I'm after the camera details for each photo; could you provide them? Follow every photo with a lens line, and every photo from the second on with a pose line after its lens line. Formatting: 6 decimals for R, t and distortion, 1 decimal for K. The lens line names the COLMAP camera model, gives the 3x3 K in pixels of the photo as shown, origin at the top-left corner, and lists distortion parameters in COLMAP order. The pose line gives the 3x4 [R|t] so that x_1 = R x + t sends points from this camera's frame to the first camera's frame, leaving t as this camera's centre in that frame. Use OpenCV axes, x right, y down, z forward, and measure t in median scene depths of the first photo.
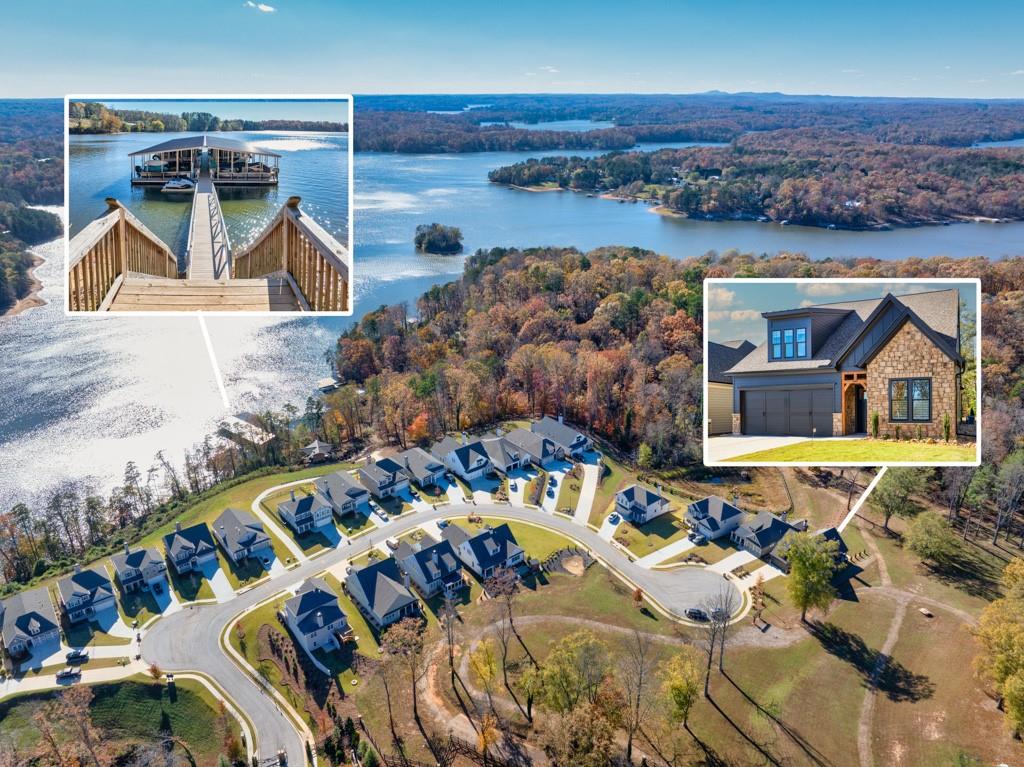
lens RADIAL K [[714.6, 0, 512.0], [0, 714.6, 383.5], [0, 0, 1]] dist [-0.067186, 0.044786]
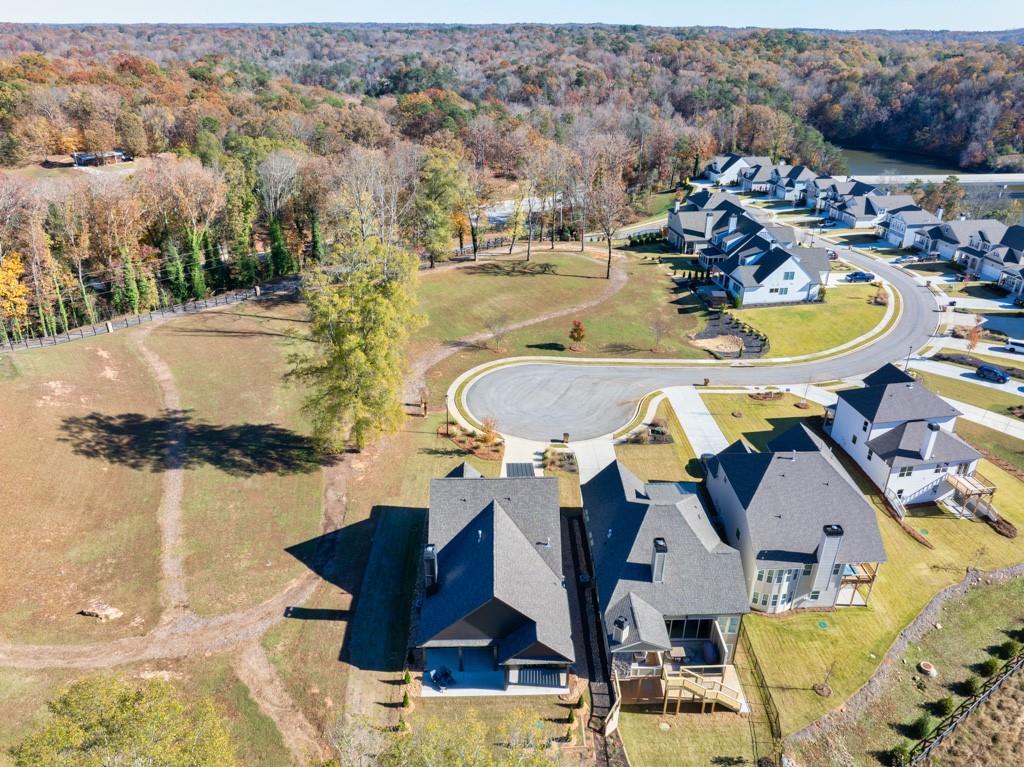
lens RADIAL K [[714.6, 0, 512.0], [0, 714.6, 383.5], [0, 0, 1]] dist [-0.067186, 0.044786]
pose [[-0.499064, 0.394515, -0.771552, 0.610026], [-0.330364, 0.736497, 0.590280, 0.002751], [0.801121, 0.549481, -0.237226, 1.015955]]
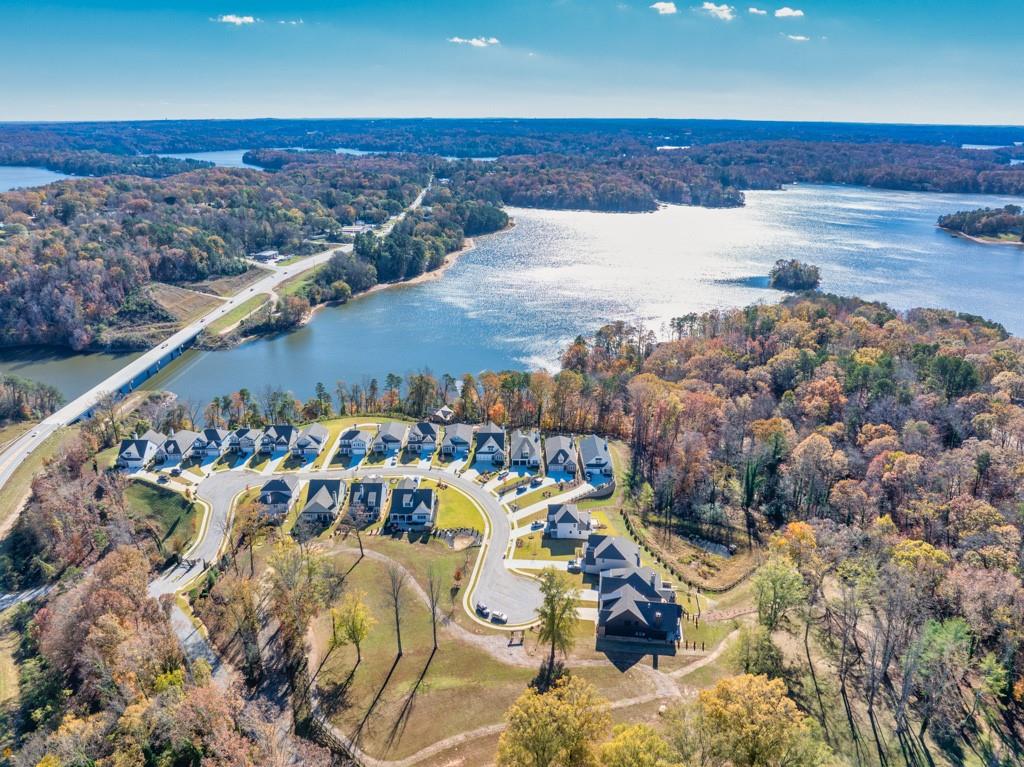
lens RADIAL K [[714.6, 0, 512.0], [0, 714.6, 383.5], [0, 0, 1]] dist [-0.067186, 0.044786]
pose [[0.774811, 0.224885, -0.590842, 0.766226], [-0.243542, 0.968636, 0.049308, -0.067154], [0.583400, 0.105690, 0.805279, 0.097300]]
